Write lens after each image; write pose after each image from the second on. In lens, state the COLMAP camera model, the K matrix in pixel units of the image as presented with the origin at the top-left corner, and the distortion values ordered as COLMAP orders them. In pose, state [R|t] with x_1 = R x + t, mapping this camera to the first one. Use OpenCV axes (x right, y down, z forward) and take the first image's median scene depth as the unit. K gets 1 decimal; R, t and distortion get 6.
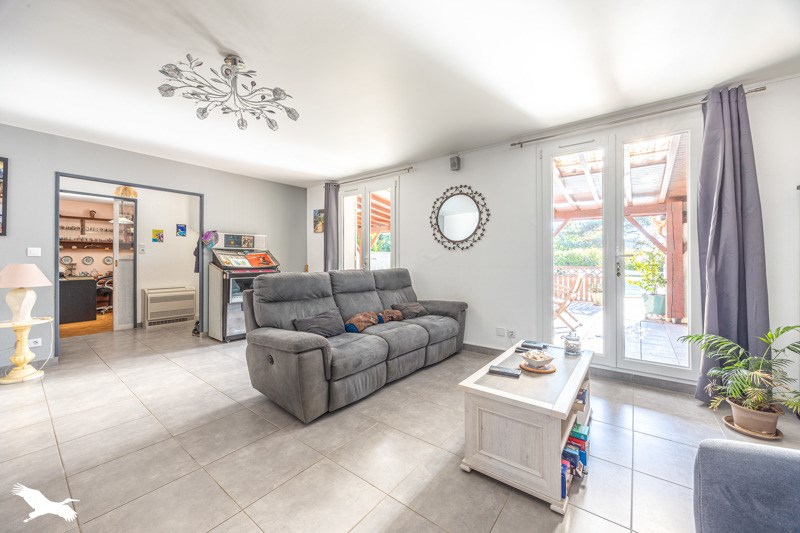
lens RADIAL K [[304.7, 0, 400.4], [0, 304.7, 261.9], [0, 0, 1]] dist [-0.000262, -0.000099]
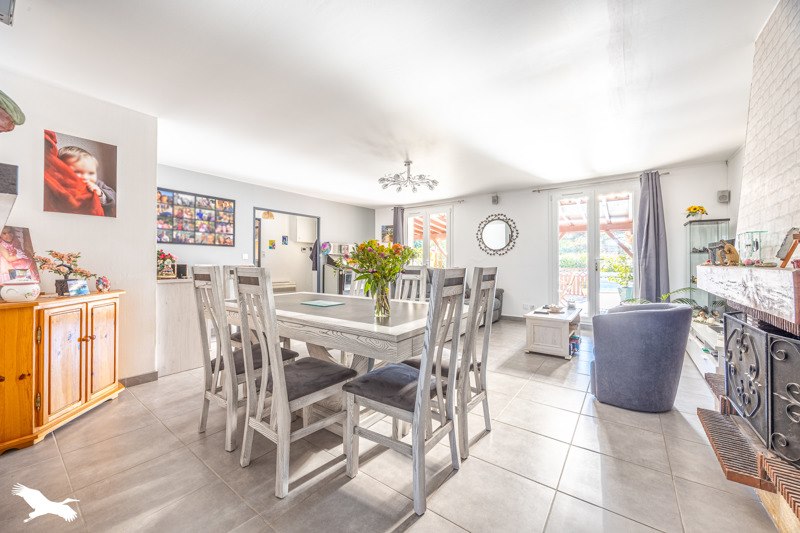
lens RADIAL K [[304.7, 0, 399.5], [0, 304.7, 263.5], [0, 0, 1]] dist [-0.000262, -0.000099]
pose [[0.999807, 0.001469, 0.019600, -0.332776], [-0.001326, 0.999972, -0.007317, 0.014520], [-0.019611, 0.007290, 0.999781, -0.537192]]
